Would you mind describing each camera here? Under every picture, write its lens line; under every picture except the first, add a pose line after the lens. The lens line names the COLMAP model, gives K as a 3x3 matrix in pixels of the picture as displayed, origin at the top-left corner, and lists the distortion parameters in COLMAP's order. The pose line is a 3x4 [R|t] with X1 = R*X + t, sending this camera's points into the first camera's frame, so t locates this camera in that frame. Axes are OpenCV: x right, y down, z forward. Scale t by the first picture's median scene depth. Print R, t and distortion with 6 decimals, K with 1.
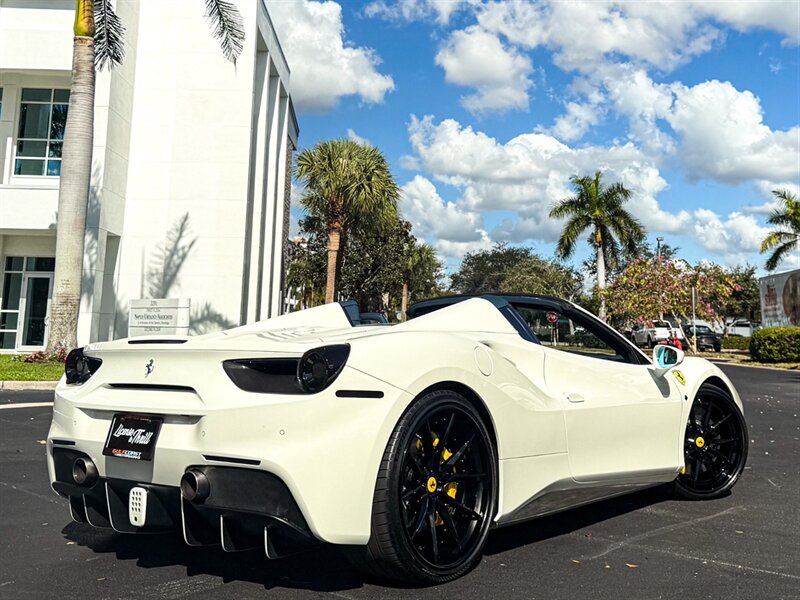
lens RADIAL K [[968.4, 0, 441.6], [0, 968.4, 146.9], [0, 0, 1]] dist [0.184585, -0.424606]
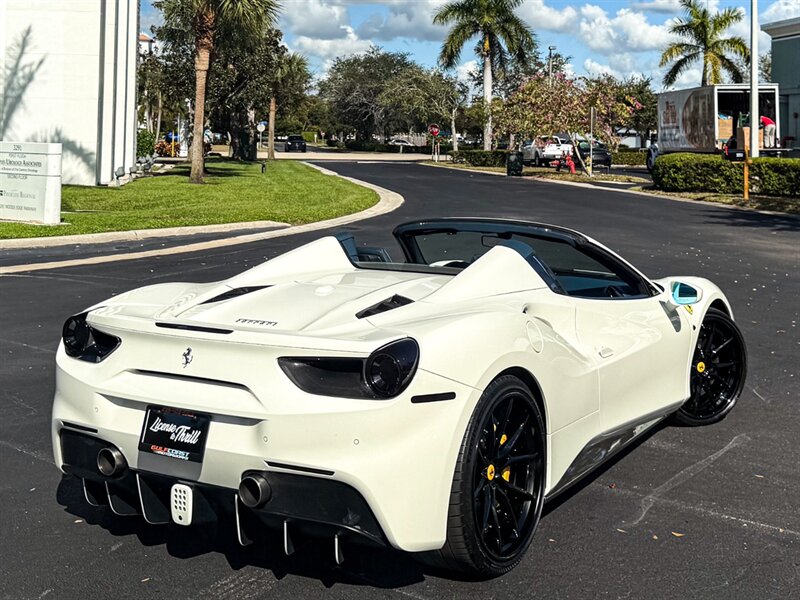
lens RADIAL K [[1089.8, 0, 415.8], [0, 1089.8, 94.3], [0, 0, 1]] dist [0.187928, -0.413613]
pose [[0.994279, 0.005475, 0.106670, -0.131531], [-0.021278, 0.988822, 0.147574, -0.118343], [-0.104670, -0.149000, 0.983282, -0.001442]]
